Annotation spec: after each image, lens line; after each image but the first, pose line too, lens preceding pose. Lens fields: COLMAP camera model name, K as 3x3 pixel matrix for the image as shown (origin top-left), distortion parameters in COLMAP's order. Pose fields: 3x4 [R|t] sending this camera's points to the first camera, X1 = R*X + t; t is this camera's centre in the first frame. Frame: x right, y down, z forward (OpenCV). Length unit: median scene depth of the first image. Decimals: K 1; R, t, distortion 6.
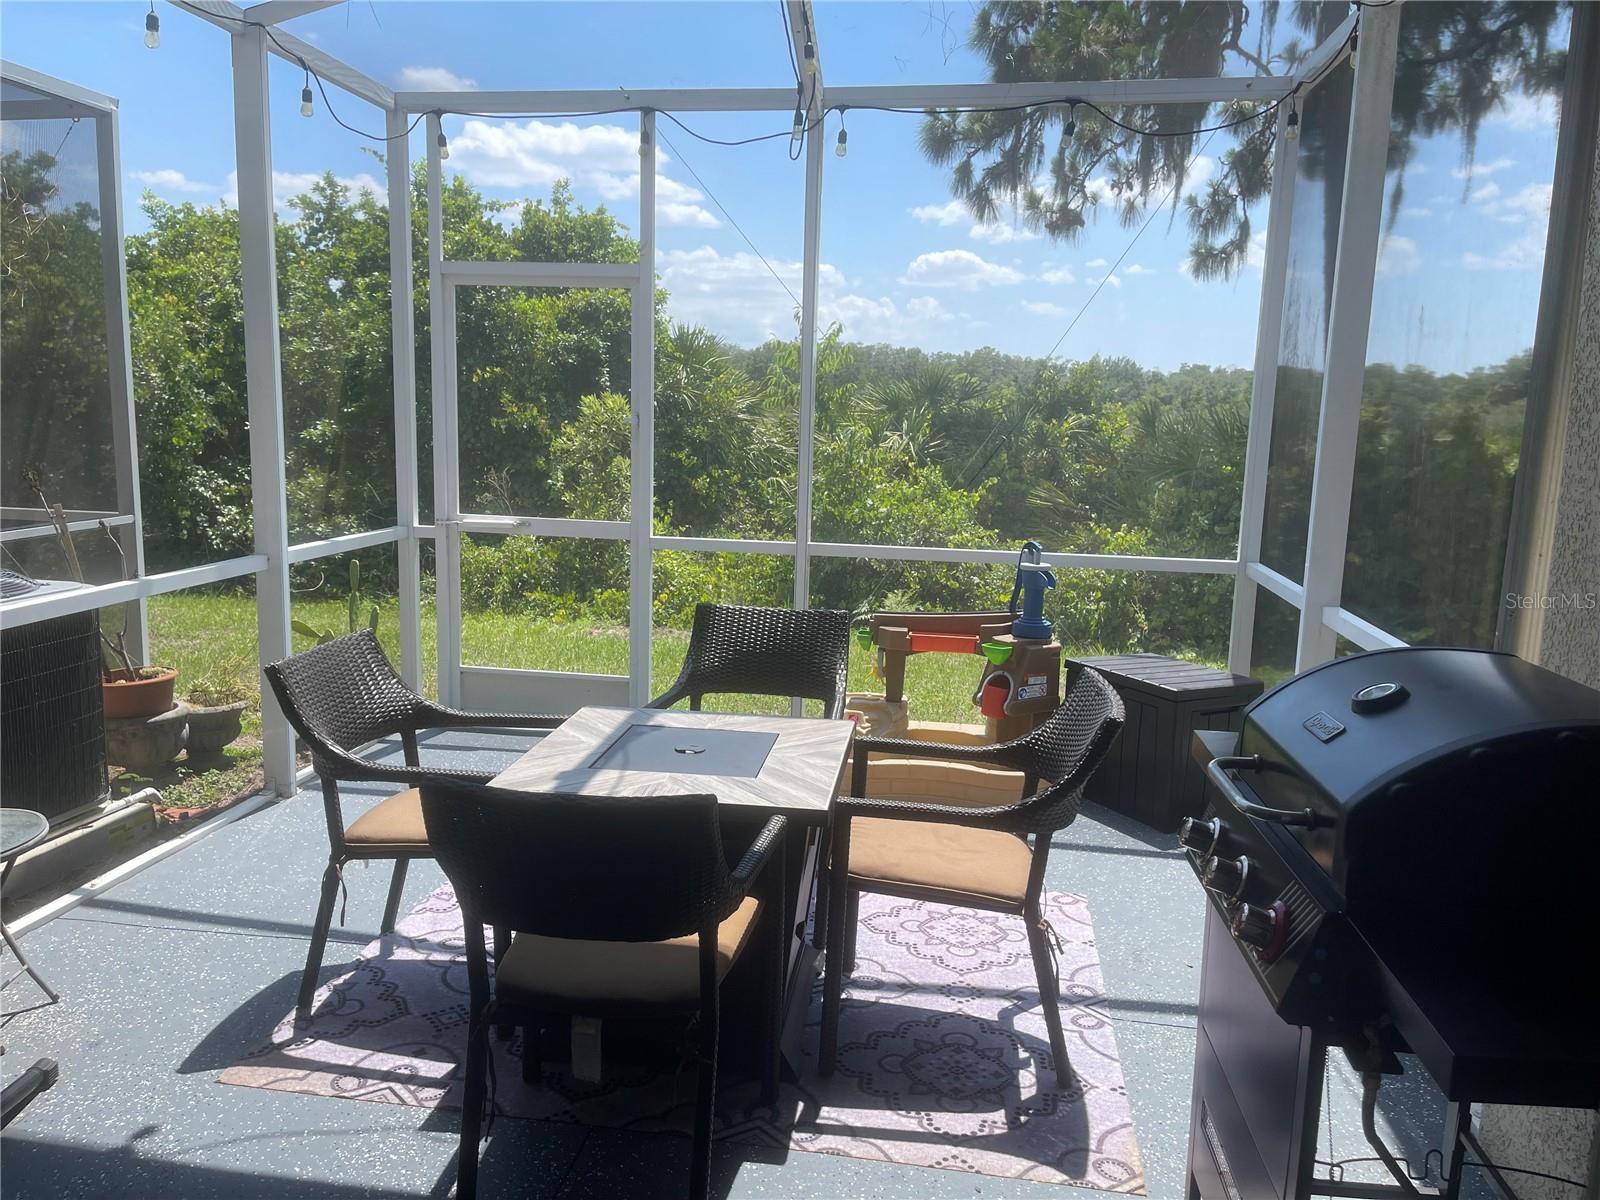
lens RADIAL K [[1189.4, 0, 800.0], [0, 1189.4, 600.0], [0, 0, 1]] dist [-0.000951, -0.000451]
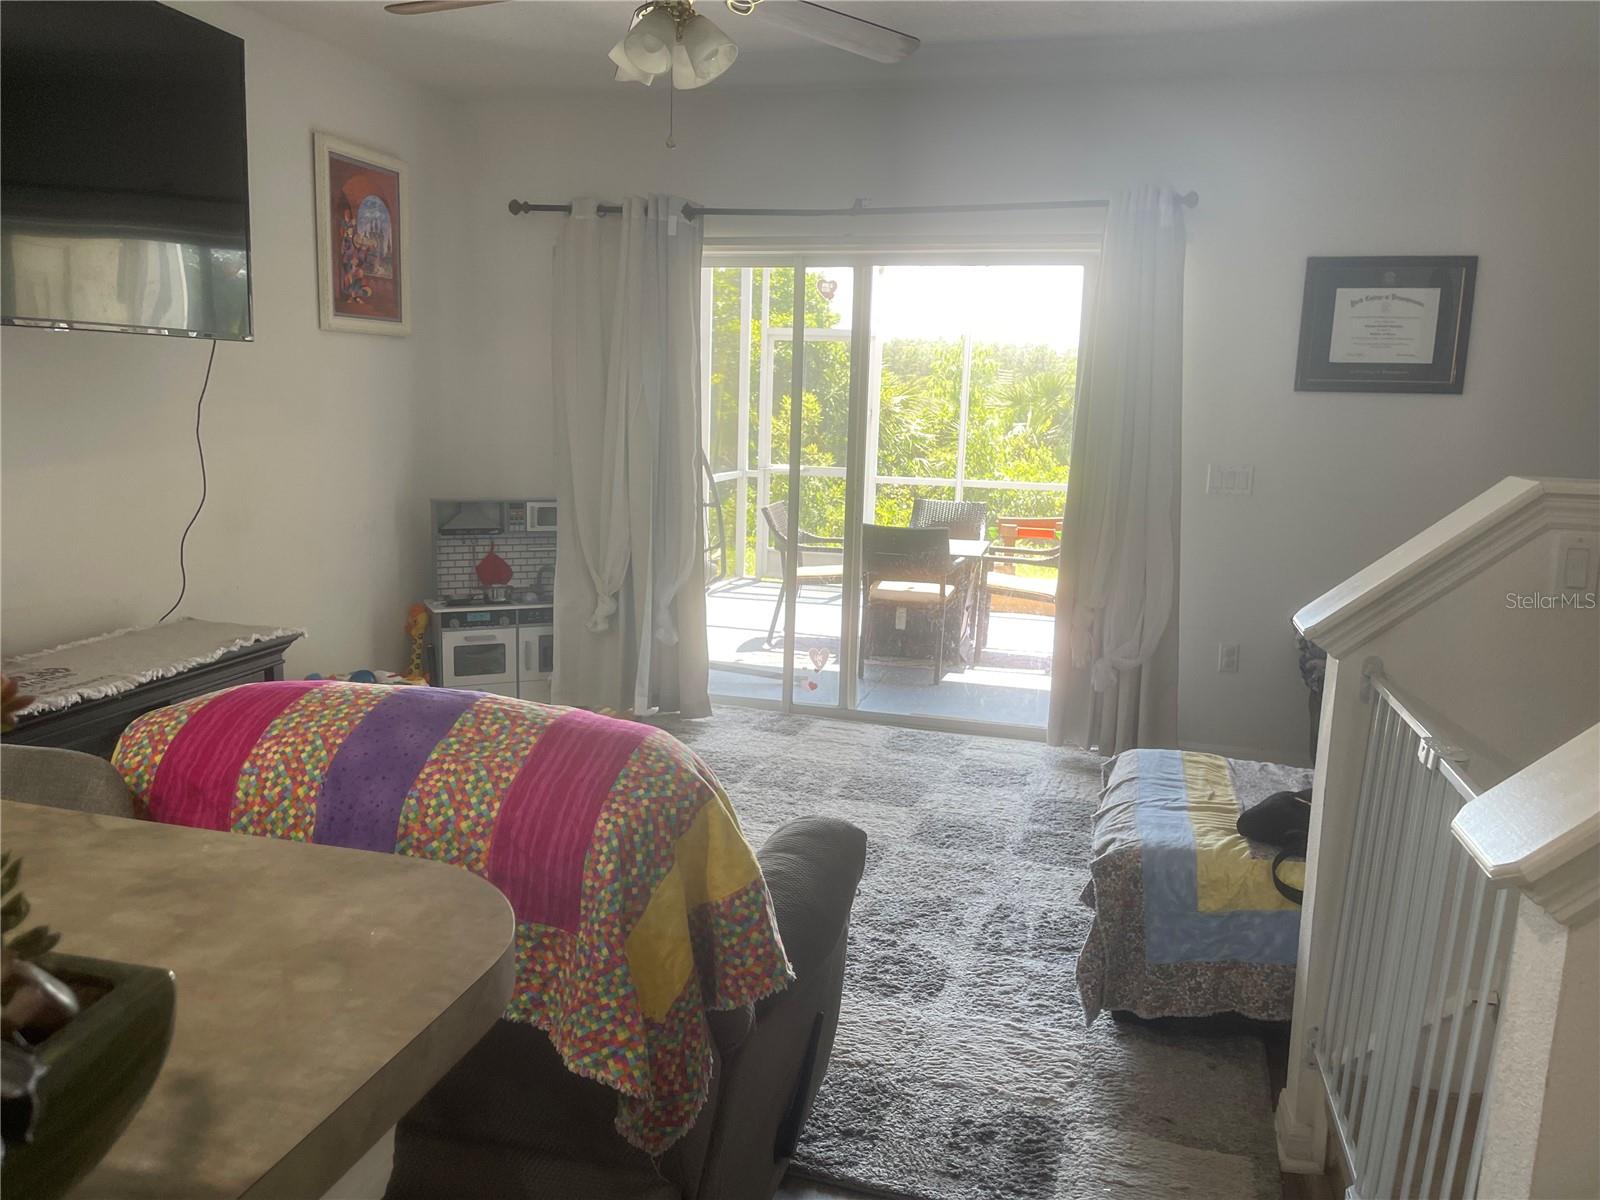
lens RADIAL K [[1189.4, 0, 800.0], [0, 1189.4, 600.0], [0, 0, 1]] dist [-0.000951, -0.000451]
pose [[0.994405, 0.016205, -0.104388, -0.021155], [-0.015600, 0.999856, 0.006604, 0.056327], [0.104480, -0.004939, 0.994515, -0.370646]]
